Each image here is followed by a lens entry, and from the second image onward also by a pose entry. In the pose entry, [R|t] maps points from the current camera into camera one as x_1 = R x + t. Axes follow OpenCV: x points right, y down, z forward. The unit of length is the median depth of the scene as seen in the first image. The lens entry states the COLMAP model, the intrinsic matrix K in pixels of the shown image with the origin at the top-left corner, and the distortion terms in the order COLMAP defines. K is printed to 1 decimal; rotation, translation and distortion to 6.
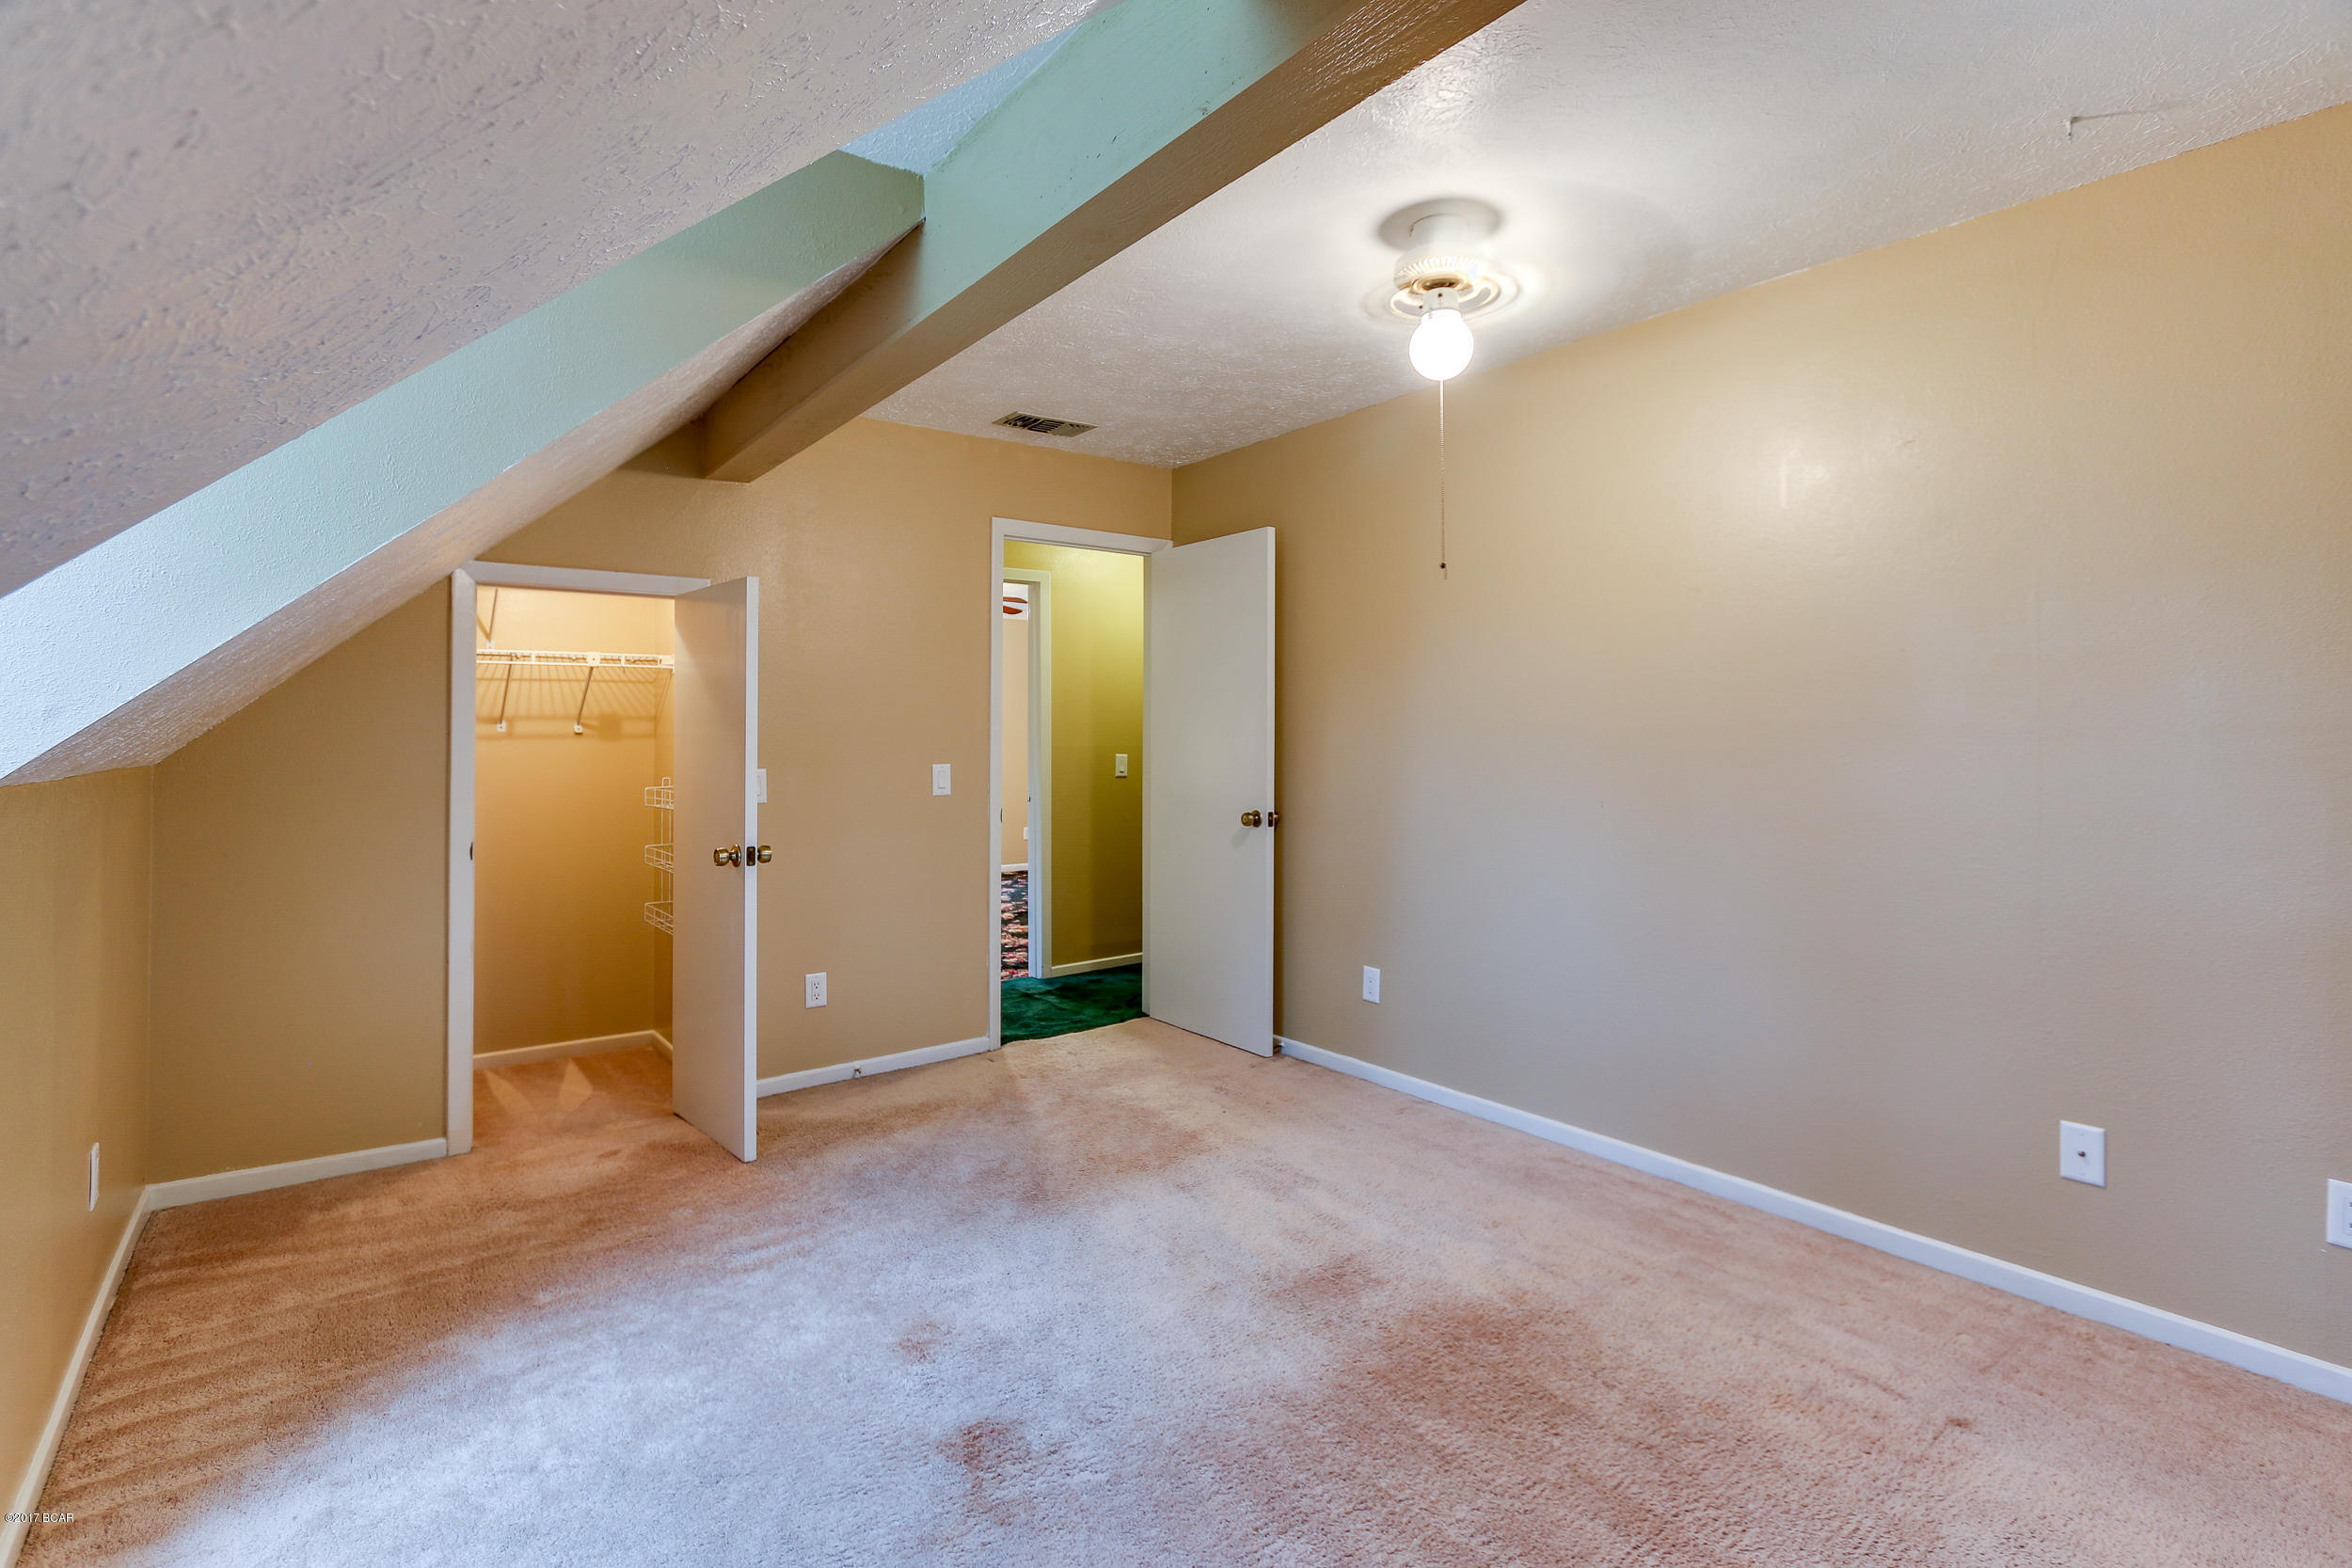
lens RADIAL K [[1130.3, 0, 1176.3], [0, 1130.3, 753.0], [0, 0, 1]] dist [-0.013856, 0.000887]
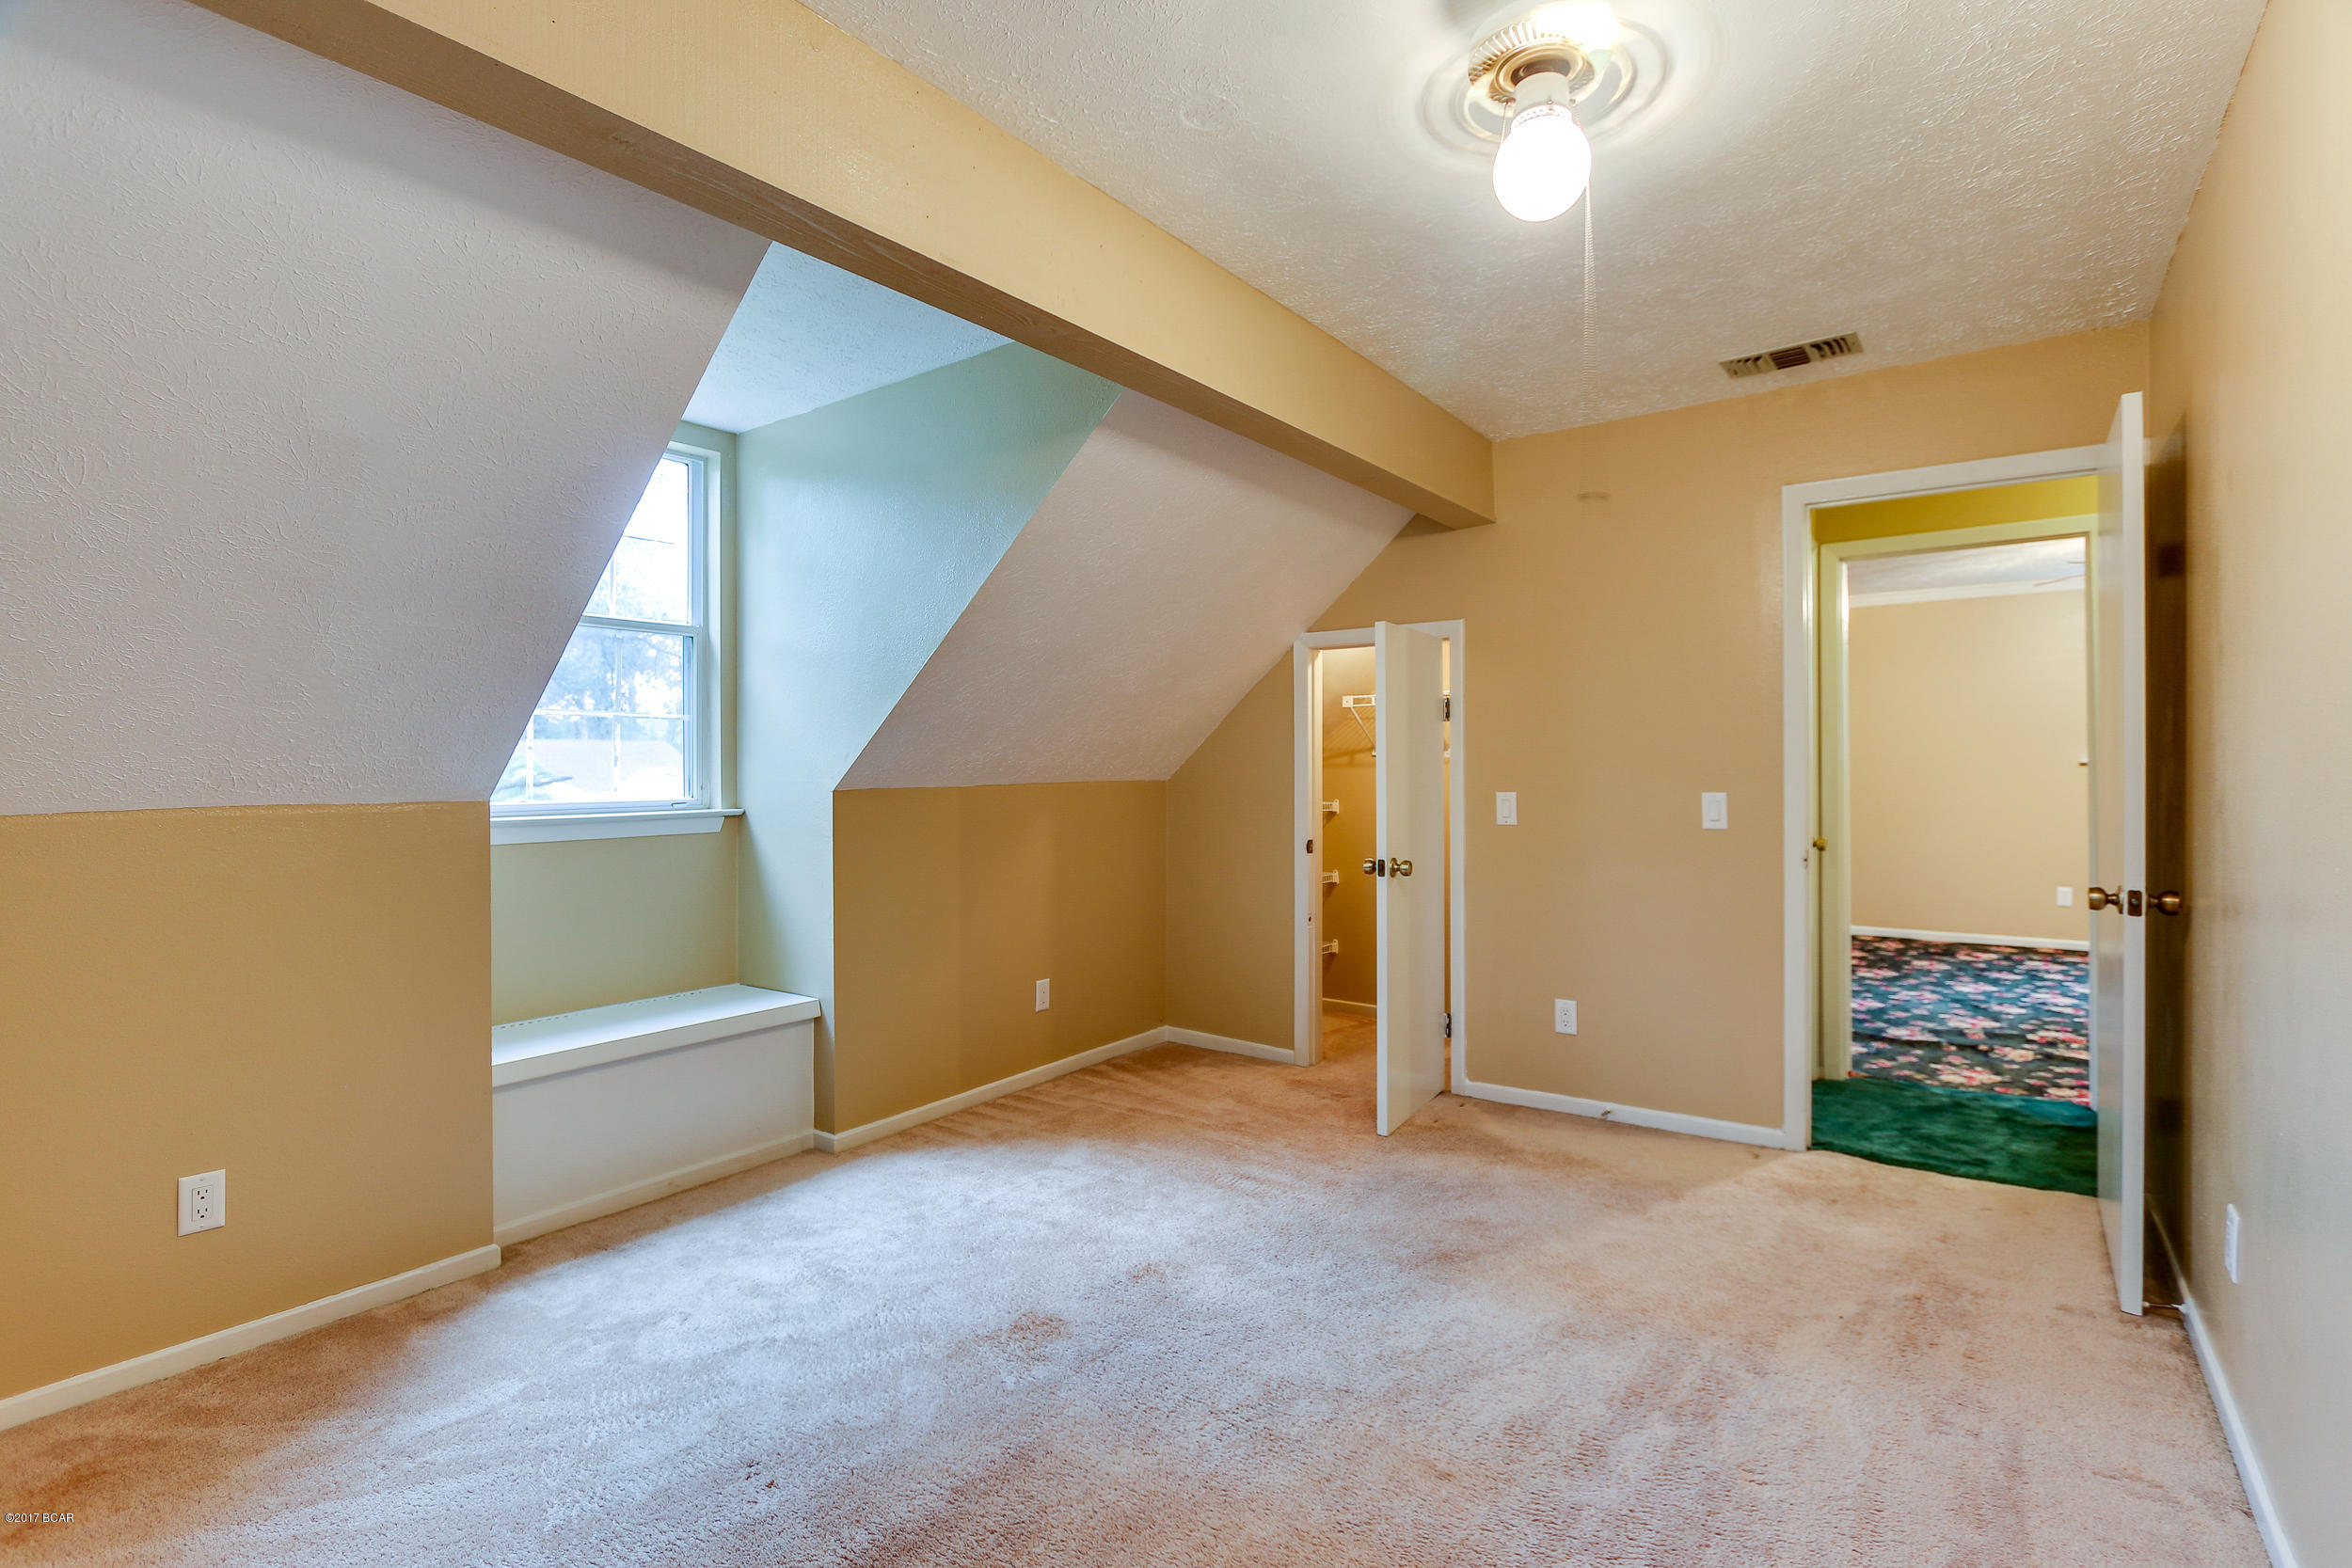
lens RADIAL K [[1126.0, 0, 1176.0], [0, 1126.0, 784.0], [0, 0, 1]] dist [-0.012949, 0.002512]
pose [[0.259372, 0.021595, -0.965536, 0.729438], [-0.004460, 0.999766, 0.021163, -0.018568], [0.965767, -0.001183, 0.259407, 0.555387]]
